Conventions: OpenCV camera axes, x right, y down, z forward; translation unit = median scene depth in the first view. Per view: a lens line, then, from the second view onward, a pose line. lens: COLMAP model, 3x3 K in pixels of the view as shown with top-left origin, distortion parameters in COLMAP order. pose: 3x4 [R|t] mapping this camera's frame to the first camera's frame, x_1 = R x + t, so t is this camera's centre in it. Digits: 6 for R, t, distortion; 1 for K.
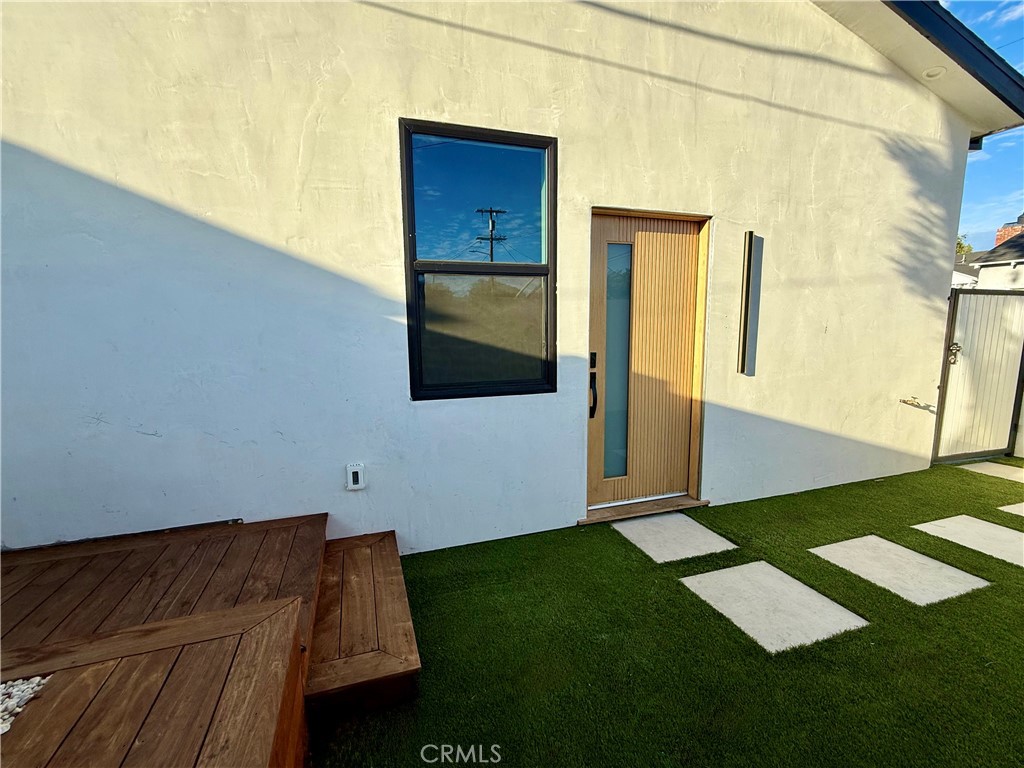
lens RADIAL K [[447.6, 0, 512.0], [0, 447.6, 384.0], [0, 0, 1]] dist [-0.000056, -0.000004]
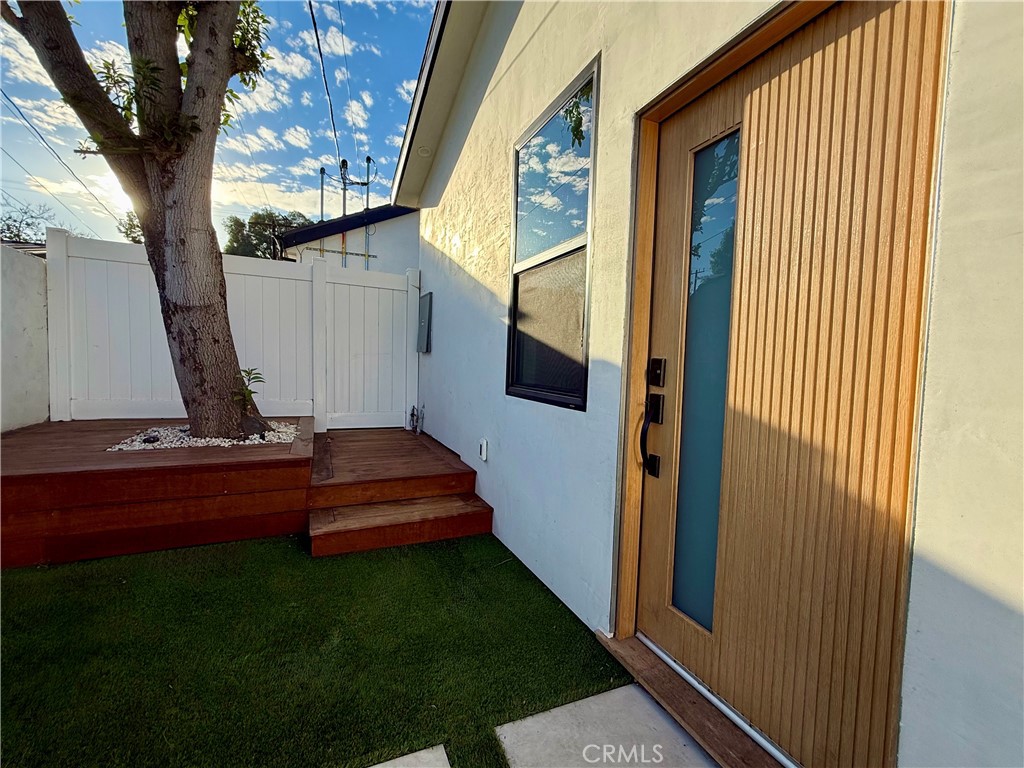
lens RADIAL K [[447.6, 0, 512.0], [0, 447.6, 384.0], [0, 0, 1]] dist [-0.000056, -0.000004]
pose [[0.092740, 0.065702, -0.993520, 0.770810], [-0.166327, 0.984822, 0.049601, -0.039691], [0.981700, 0.160649, 0.102260, 0.815128]]
